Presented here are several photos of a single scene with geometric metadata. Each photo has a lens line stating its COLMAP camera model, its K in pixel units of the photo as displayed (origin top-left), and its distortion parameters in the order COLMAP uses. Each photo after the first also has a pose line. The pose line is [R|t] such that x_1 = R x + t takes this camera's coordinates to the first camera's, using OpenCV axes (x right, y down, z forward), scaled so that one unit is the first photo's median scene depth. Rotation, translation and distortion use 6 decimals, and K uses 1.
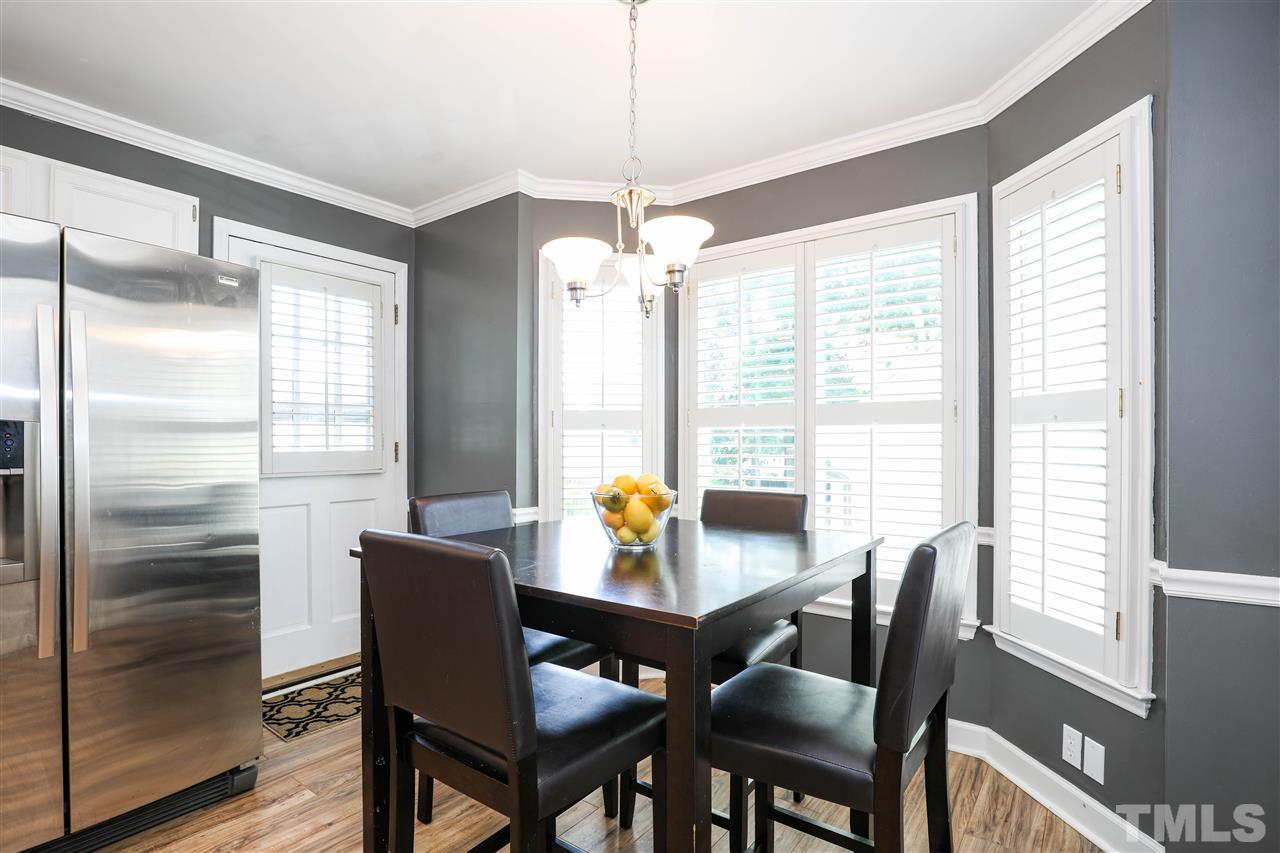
lens RADIAL K [[615.8, 0, 641.5], [0, 615.8, 441.5], [0, 0, 1]] dist [-0.032570, 0.007527]
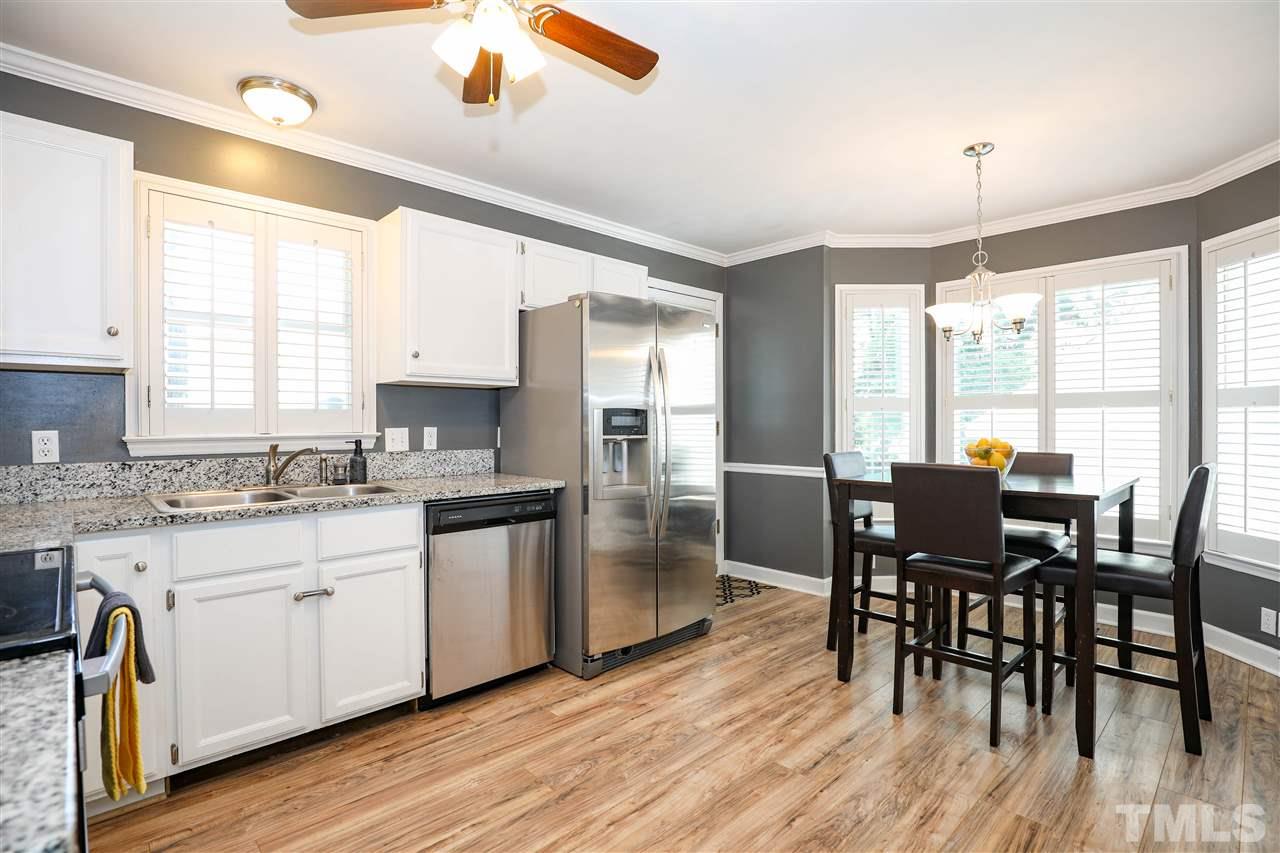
lens RADIAL K [[615.8, 0, 646.8], [0, 615.8, 423.4], [0, 0, 1]] dist [-0.032570, 0.007527]
pose [[0.988983, -0.002772, -0.148003, -0.510540], [0.003001, 0.999995, 0.001328, 0.004164], [0.147998, -0.001758, 0.988986, -0.602600]]
